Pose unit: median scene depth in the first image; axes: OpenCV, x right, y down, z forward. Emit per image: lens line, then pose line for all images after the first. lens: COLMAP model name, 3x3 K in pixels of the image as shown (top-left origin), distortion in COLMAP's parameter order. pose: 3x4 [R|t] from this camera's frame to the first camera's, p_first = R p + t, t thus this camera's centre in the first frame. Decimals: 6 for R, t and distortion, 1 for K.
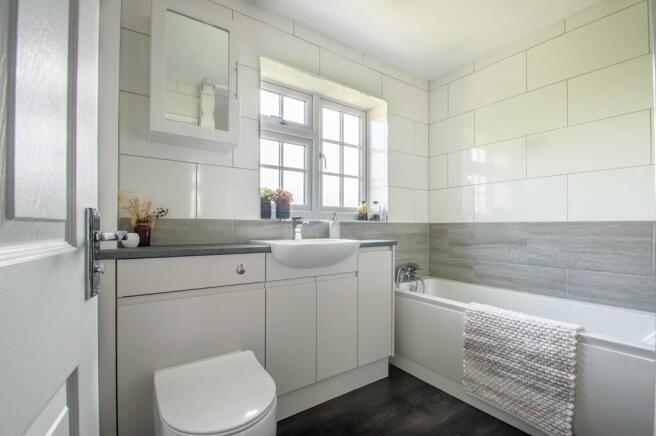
lens RADIAL K [[294.5, 0, 327.0], [0, 294.5, 222.6], [0, 0, 1]] dist [0.017650, 0.000014]
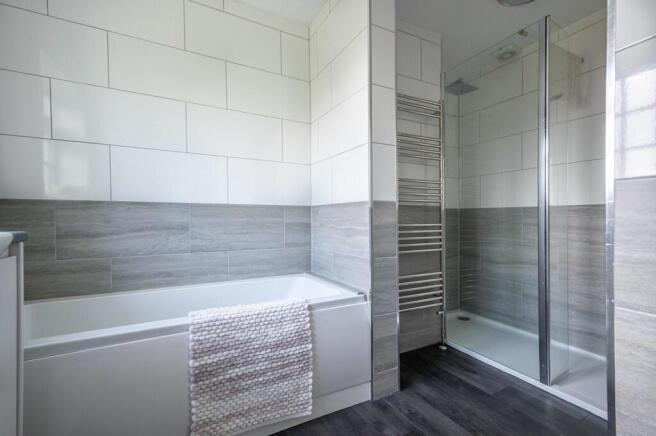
lens RADIAL K [[294.5, 0, 327.9], [0, 294.5, 220.3], [0, 0, 1]] dist [0.017650, 0.000014]
pose [[0.129510, -0.003685, 0.991571, -0.159037], [-0.011966, 0.999914, 0.005279, 0.048131], [-0.991506, -0.012549, 0.129455, 0.612624]]
